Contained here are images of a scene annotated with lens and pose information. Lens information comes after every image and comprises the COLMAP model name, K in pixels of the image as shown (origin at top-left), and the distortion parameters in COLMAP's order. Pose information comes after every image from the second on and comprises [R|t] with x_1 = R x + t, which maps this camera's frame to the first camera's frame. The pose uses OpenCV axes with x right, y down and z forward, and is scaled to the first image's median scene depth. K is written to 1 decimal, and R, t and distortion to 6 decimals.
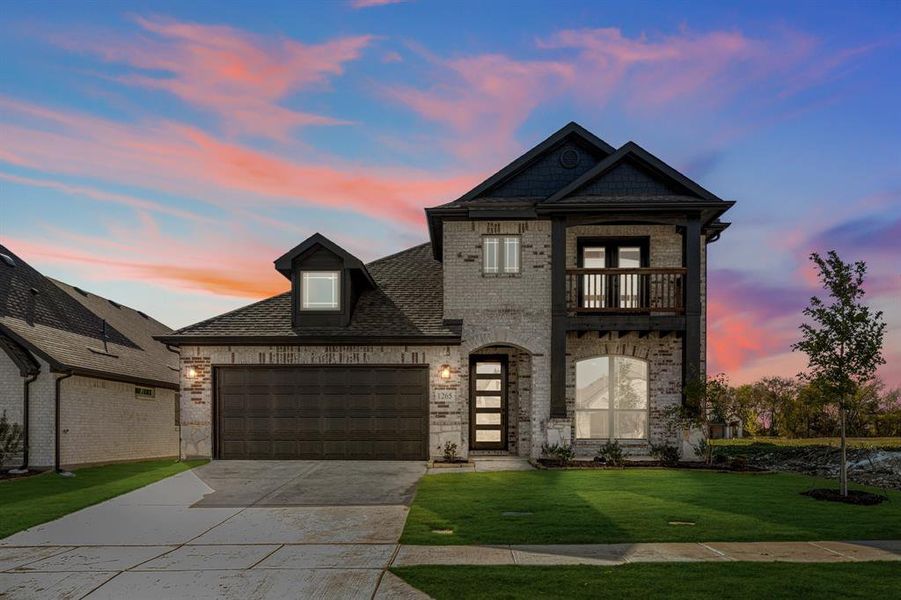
lens RADIAL K [[611.8, 0, 450.5], [0, 611.8, 300.0], [0, 0, 1]] dist [-0.008134, -0.001594]
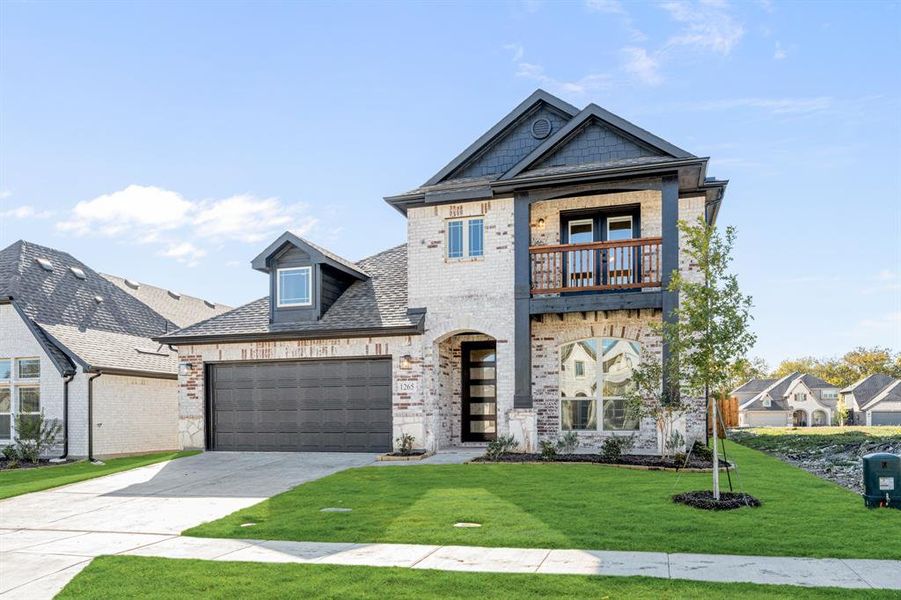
lens RADIAL K [[643.4, 0, 450.9], [0, 643.4, 275.3], [0, 0, 1]] dist [-0.007021, -0.003249]
pose [[0.965394, -0.063916, -0.252842, 0.320990], [0.061698, 0.997955, -0.016702, -0.000250], [0.253392, 0.000524, 0.967363, 0.019596]]
